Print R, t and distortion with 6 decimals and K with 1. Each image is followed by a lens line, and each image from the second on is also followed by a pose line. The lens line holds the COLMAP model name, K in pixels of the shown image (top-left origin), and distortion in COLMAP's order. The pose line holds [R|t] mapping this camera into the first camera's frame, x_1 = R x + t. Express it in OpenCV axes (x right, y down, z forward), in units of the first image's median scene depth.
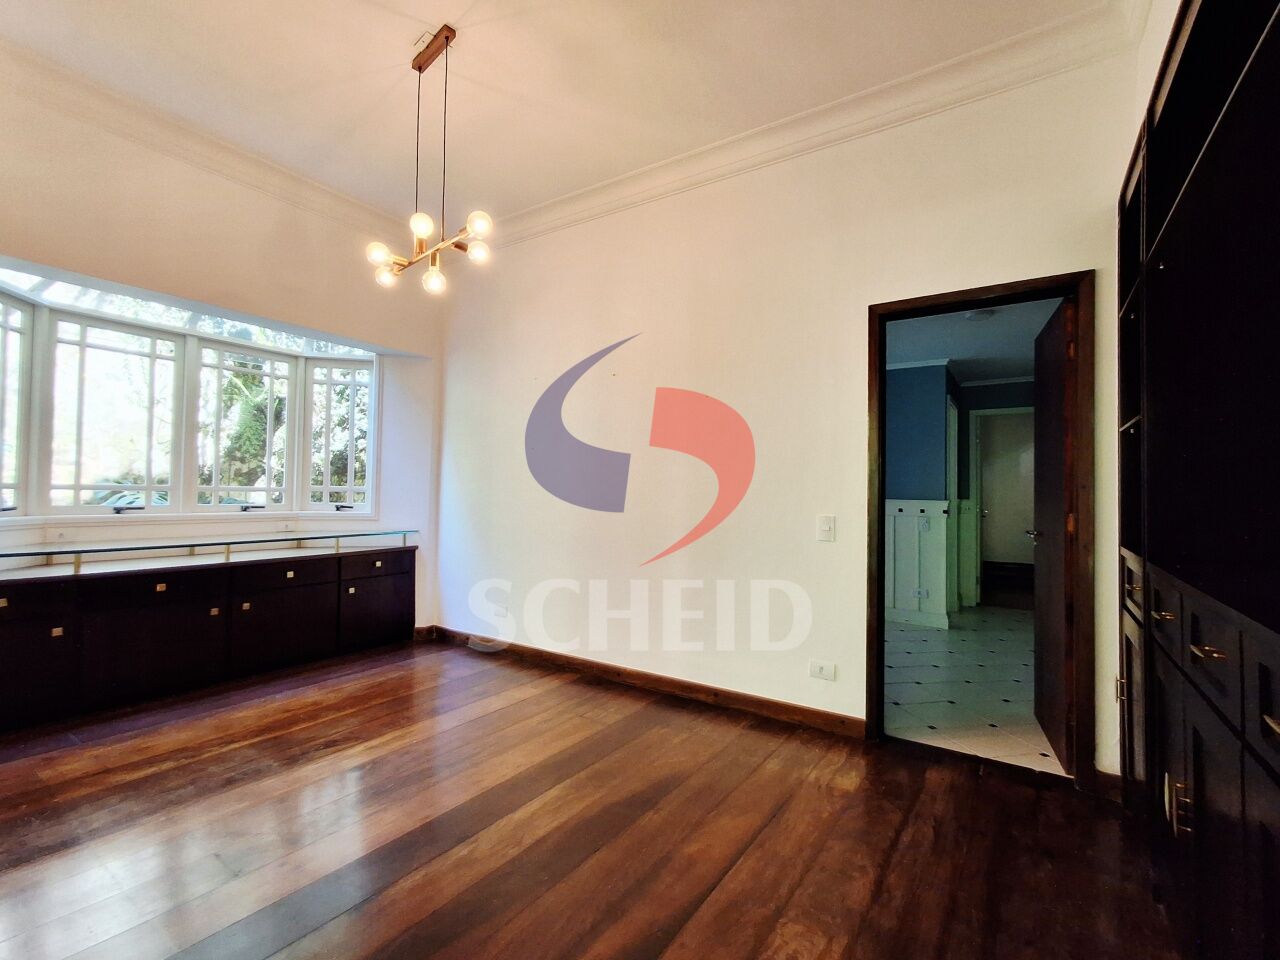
lens RADIAL K [[587.7, 0, 645.8], [0, 587.7, 481.4], [0, 0, 1]] dist [-0.001245, -0.000958]
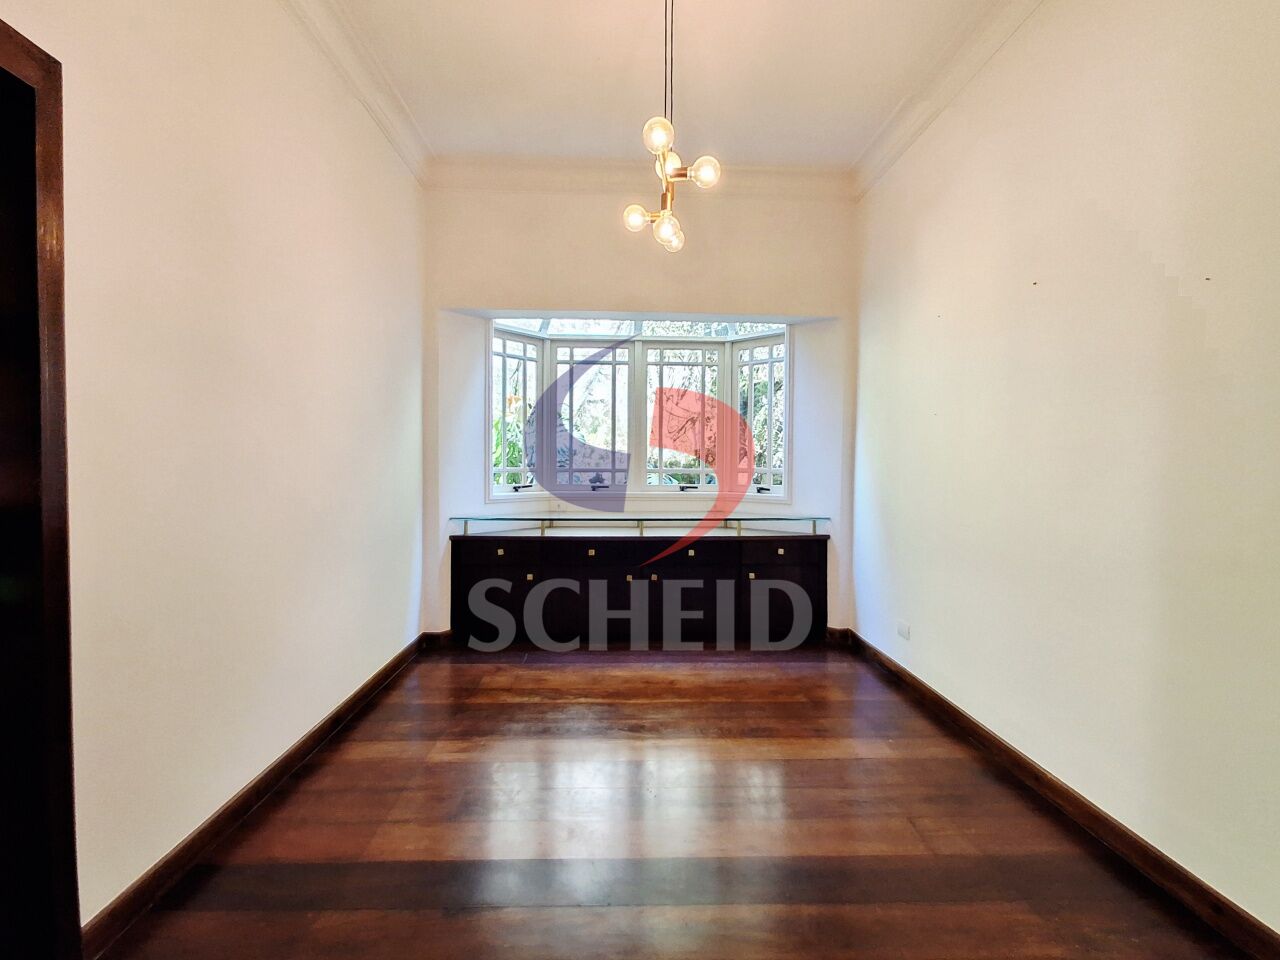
lens RADIAL K [[592.0, 0, 640.0], [0, 592.0, 480.0], [0, 0, 1]] dist [-0.002608, -0.000773]
pose [[0.578774, 0.005744, -0.815468, 0.234323], [0.016320, 0.999693, 0.018624, 0.009641], [0.815325, -0.024088, 0.578503, 0.373633]]
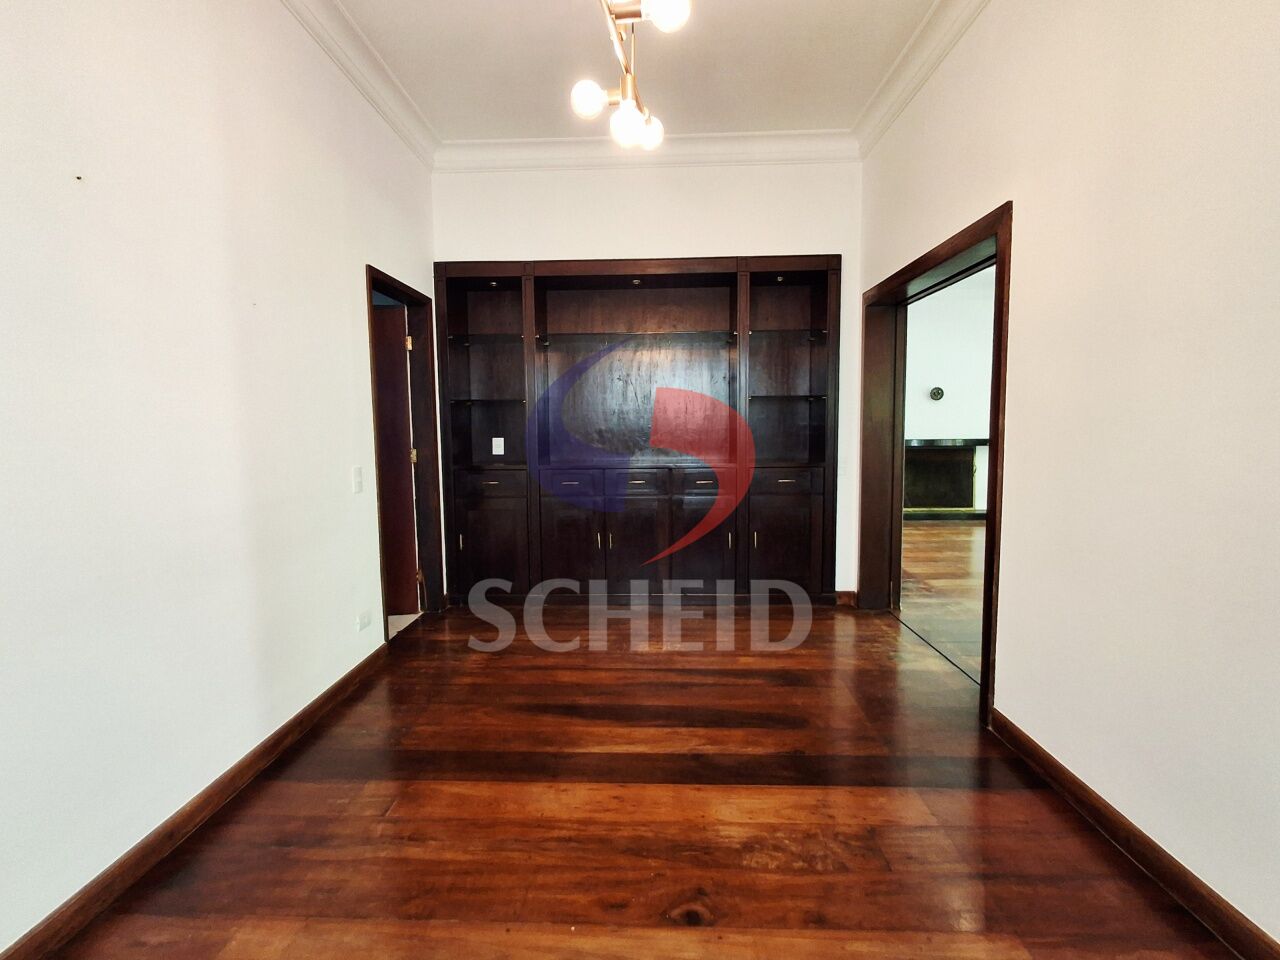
lens RADIAL K [[598.8, 0, 640.0], [0, 598.8, 480.0], [0, 0, 1]] dist [-0.000432, -0.000175]
pose [[-0.540153, -0.078564, 0.837892, -0.722778], [-0.007576, 0.996047, 0.088509, -0.010026], [-0.841533, 0.041460, -0.538613, 1.043723]]
